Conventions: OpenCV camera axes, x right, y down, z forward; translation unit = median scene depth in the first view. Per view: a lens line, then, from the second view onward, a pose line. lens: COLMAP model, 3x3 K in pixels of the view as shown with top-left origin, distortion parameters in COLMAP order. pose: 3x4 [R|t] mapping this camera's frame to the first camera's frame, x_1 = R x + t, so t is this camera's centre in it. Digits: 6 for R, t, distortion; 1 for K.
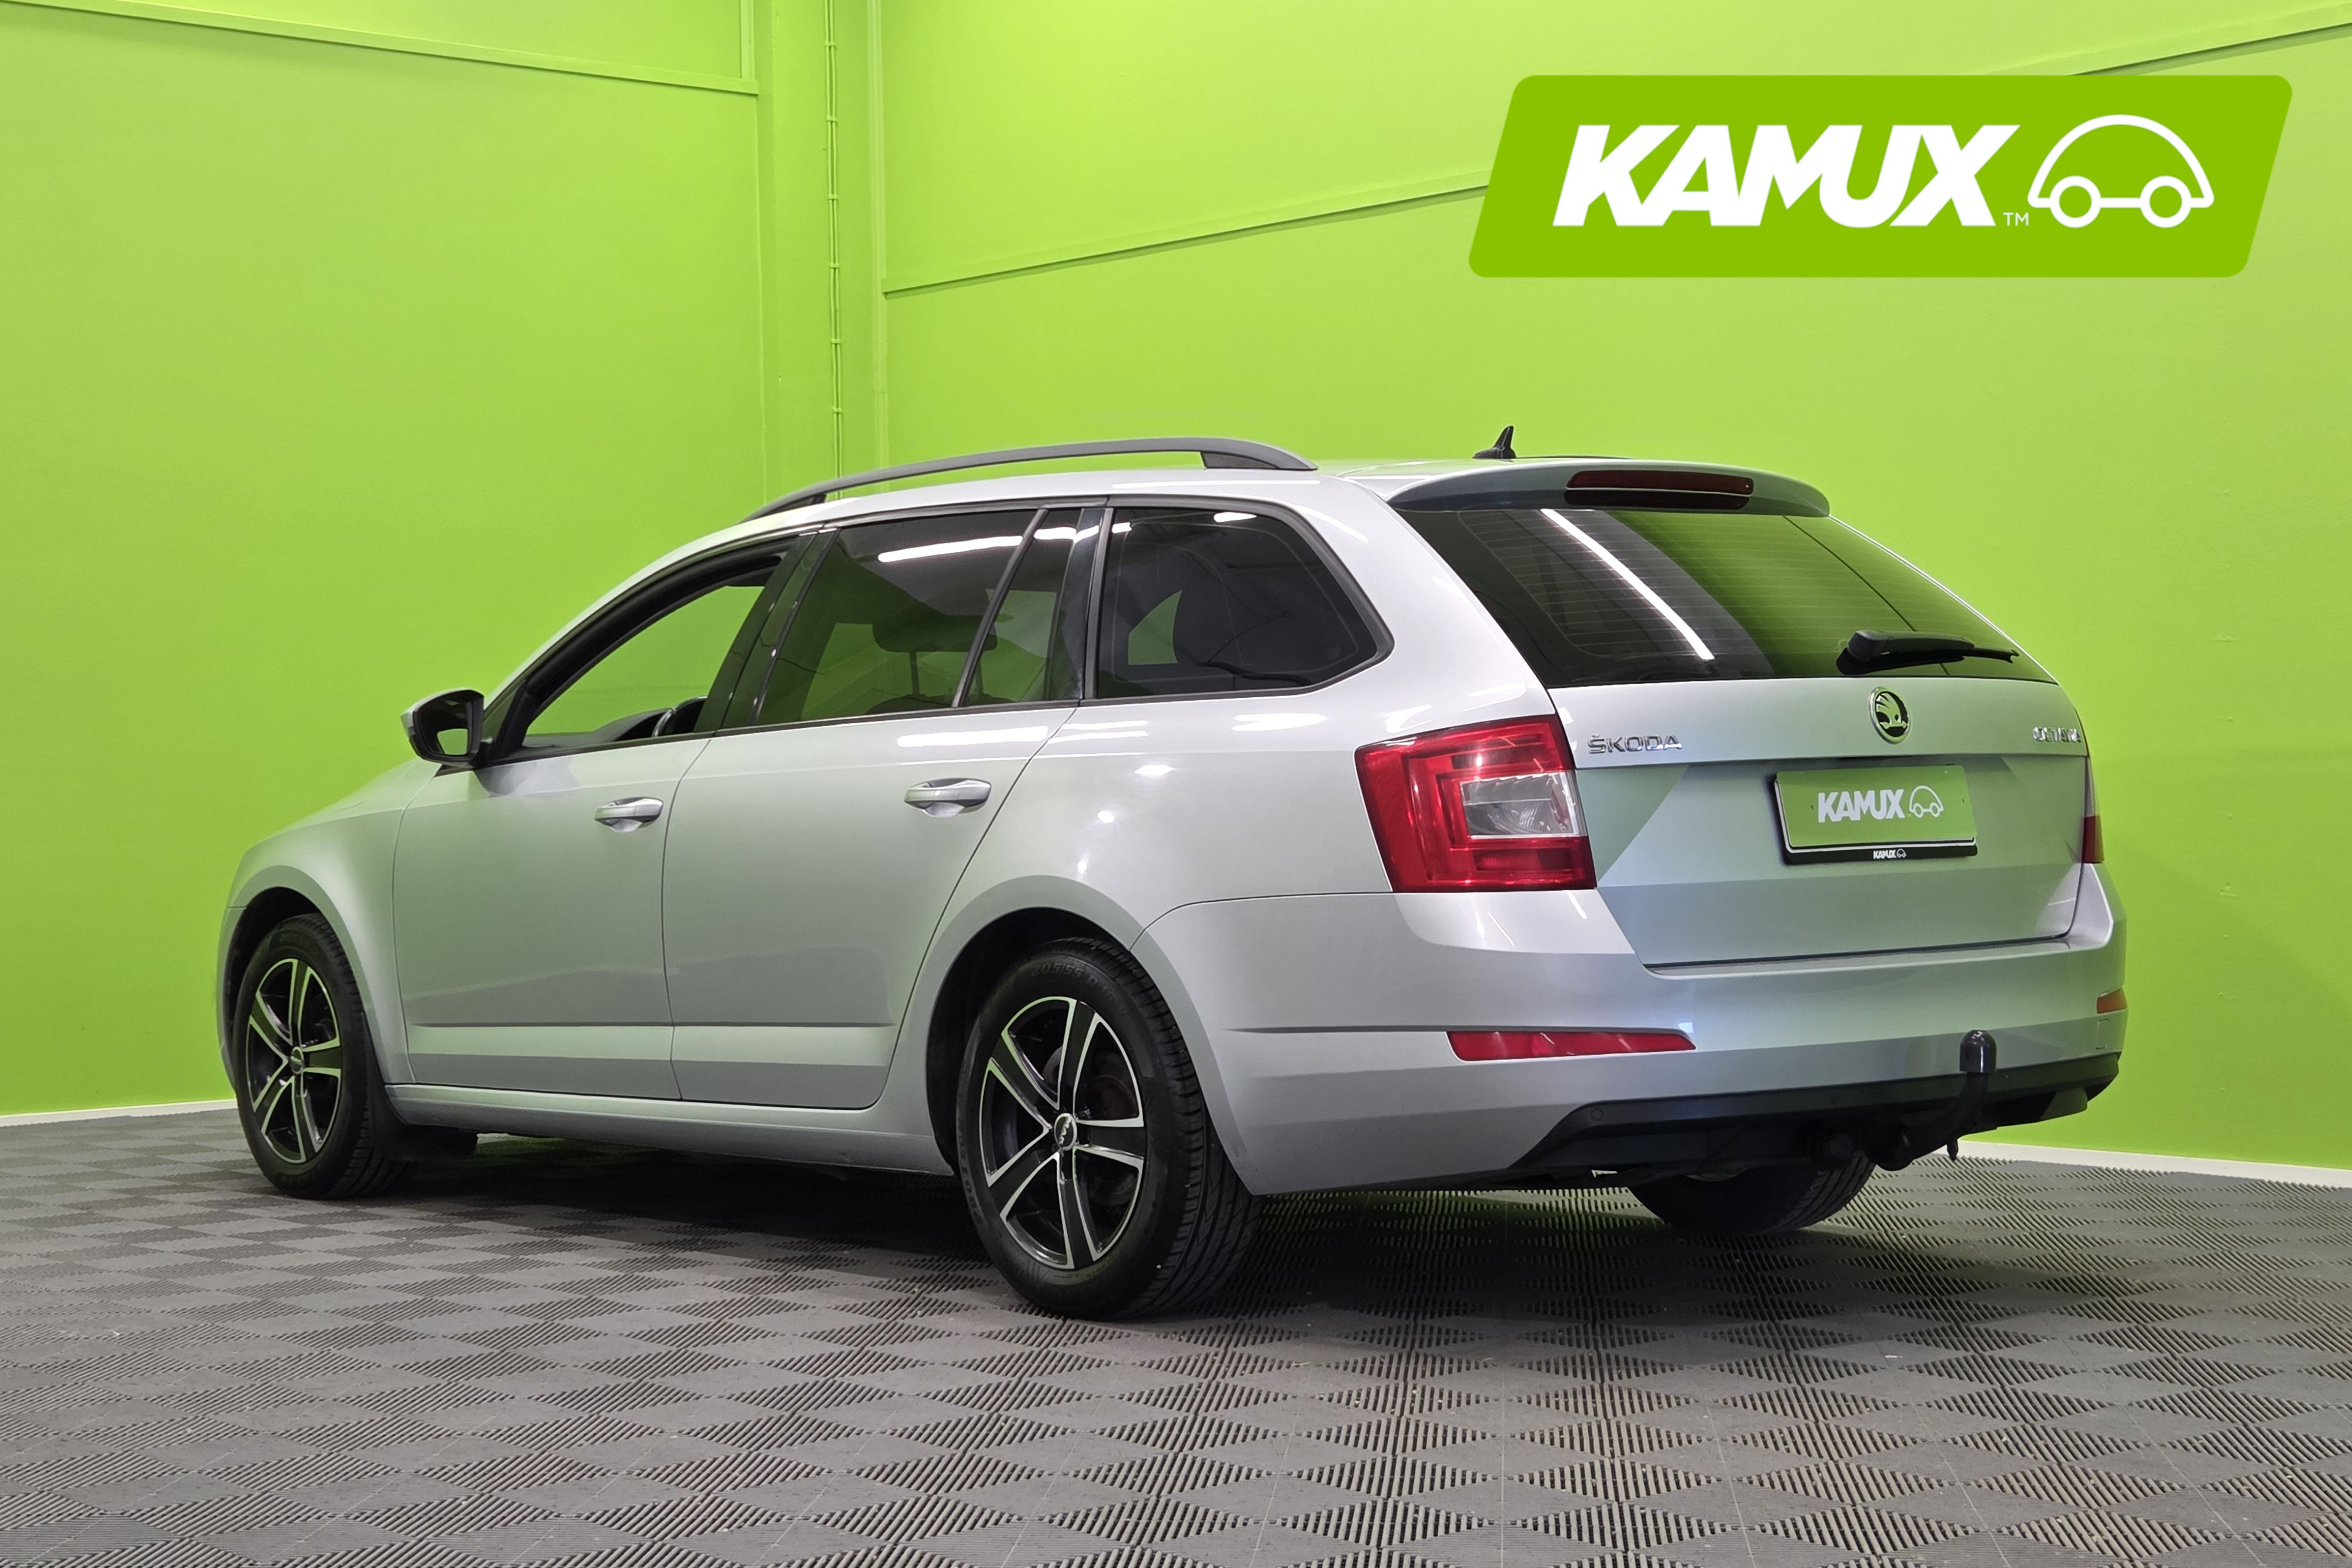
lens RADIAL K [[3933.4, 0, 1175.0], [0, 3933.4, 798.4], [0, 0, 1]] dist [0.325701, 0.000000]
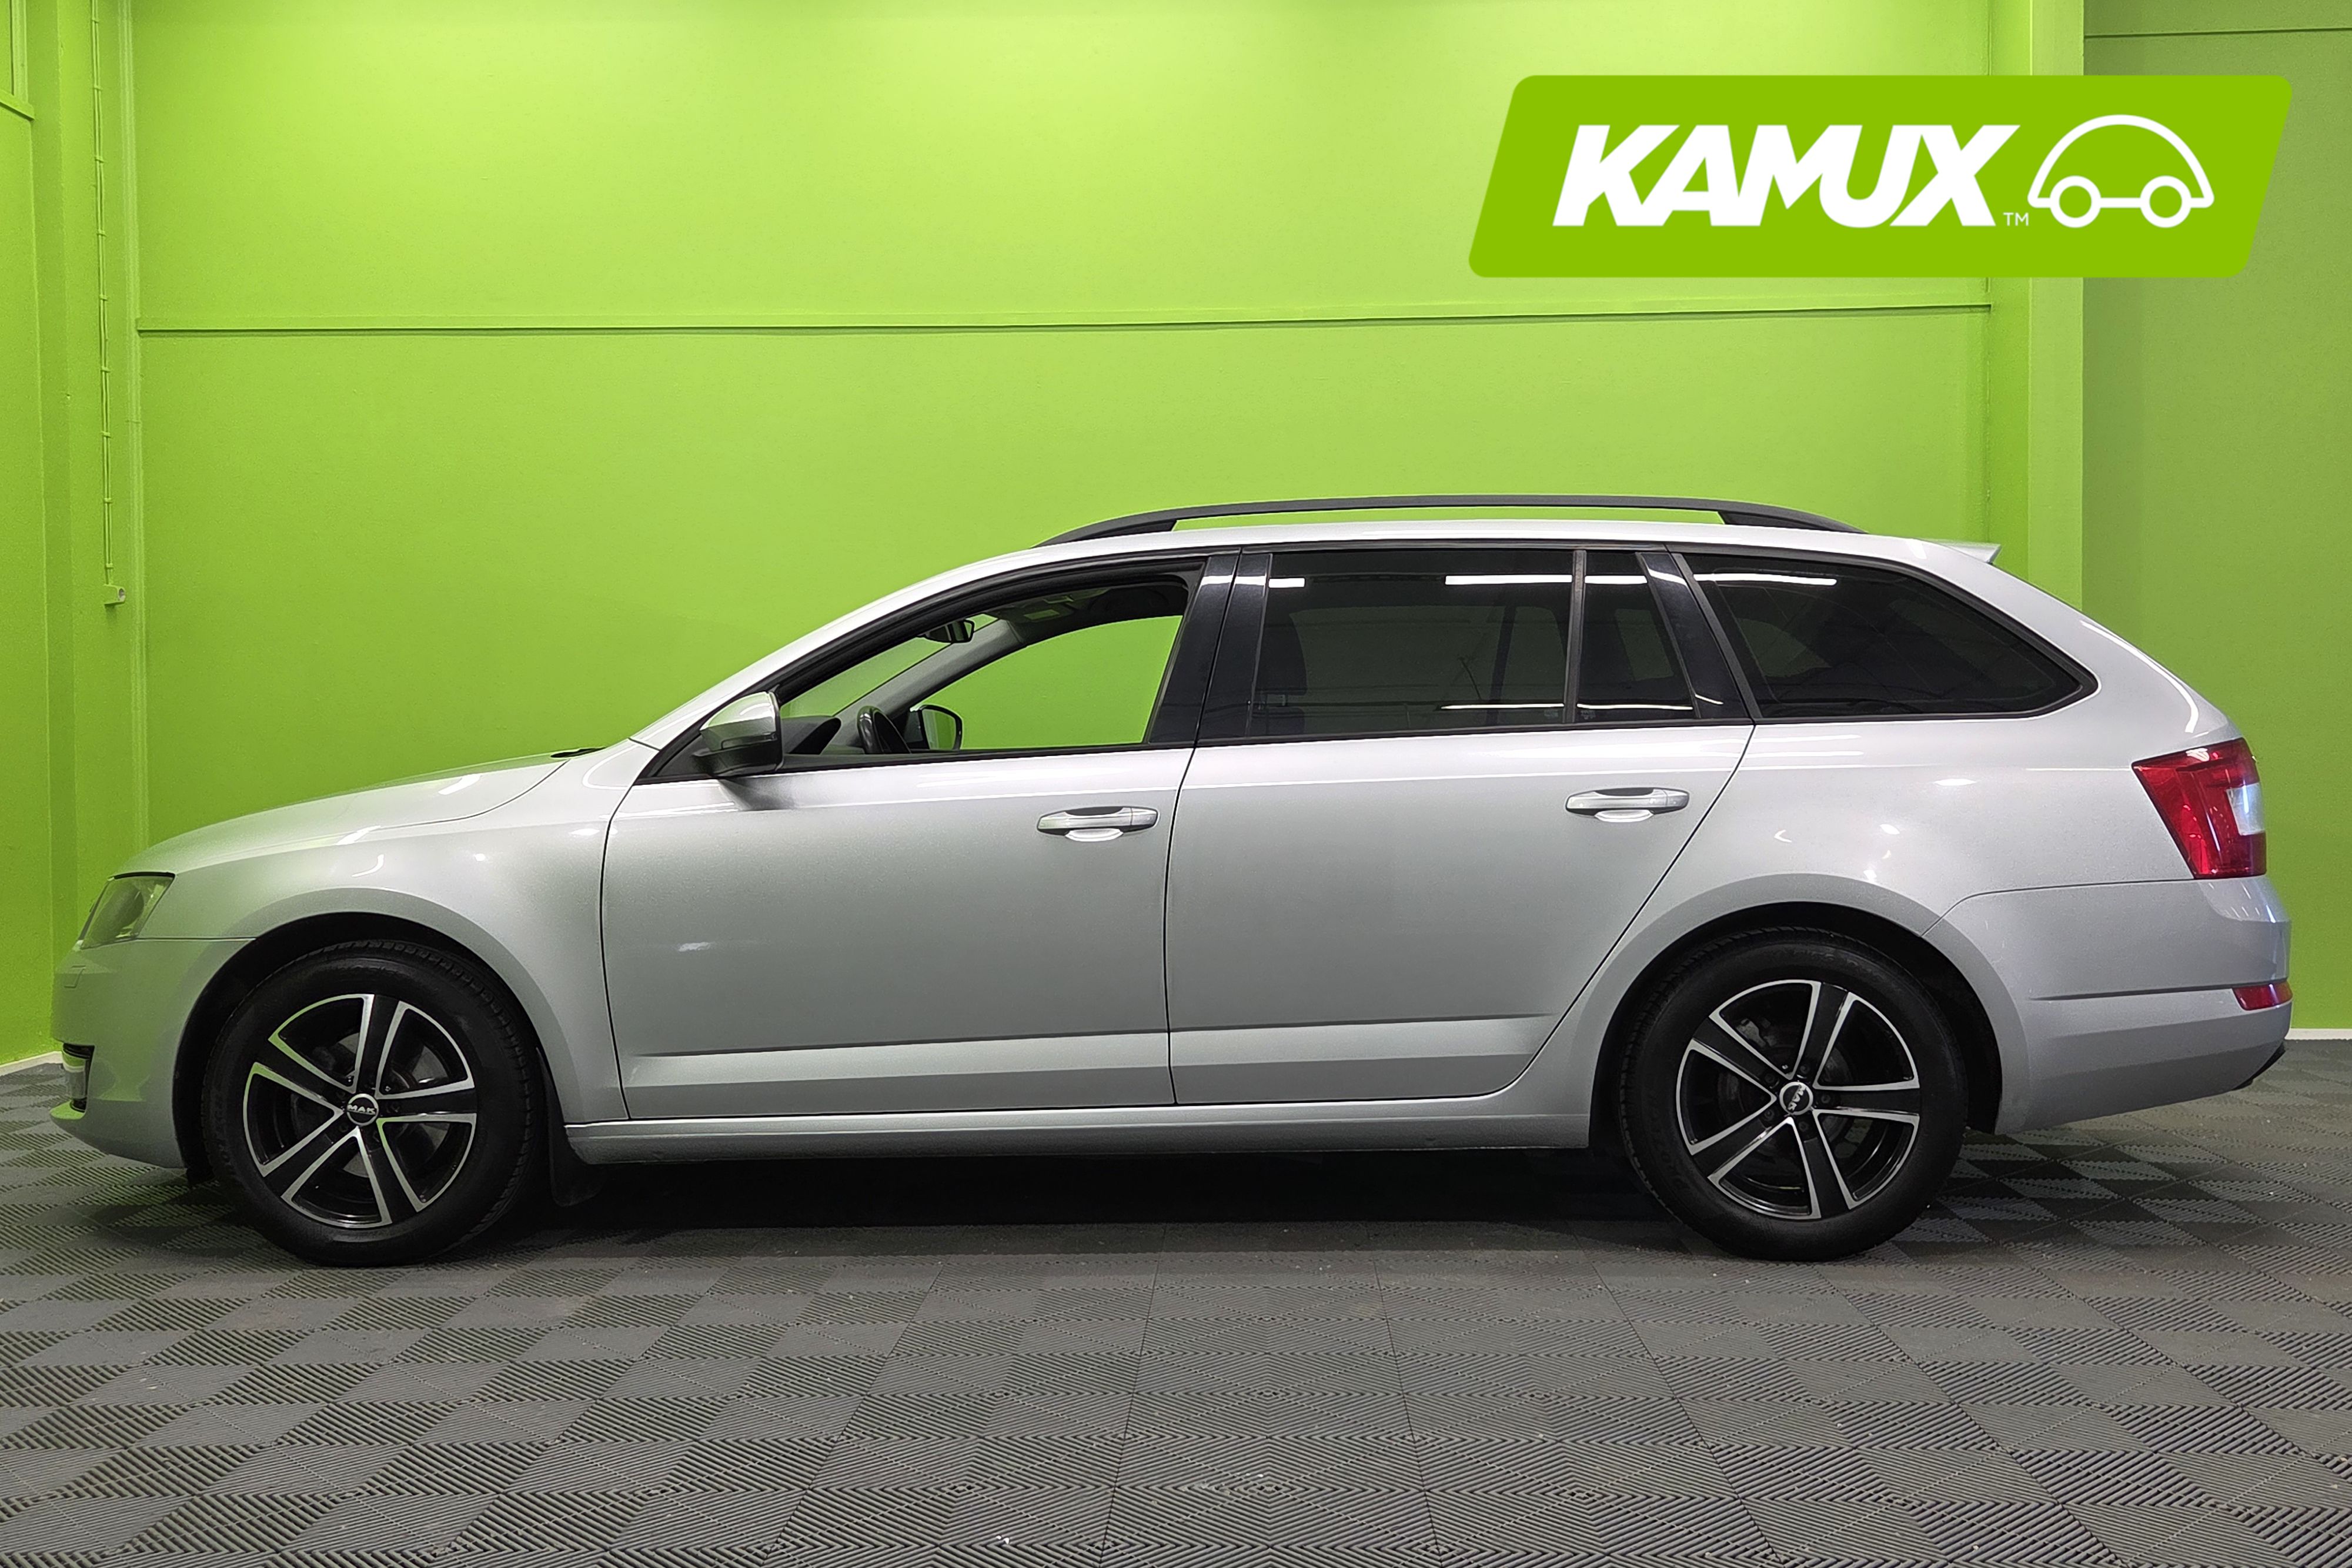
lens RADIAL K [[2212.5, 0, 1187.1], [0, 2212.5, 774.5], [0, 0, 1]] dist [0.052291, 0.000000]
pose [[0.632966, 0.016174, 0.774011, -0.653509], [-0.001260, 0.999802, -0.019862, 0.003372], [-0.774179, 0.011597, 0.632861, 0.739496]]
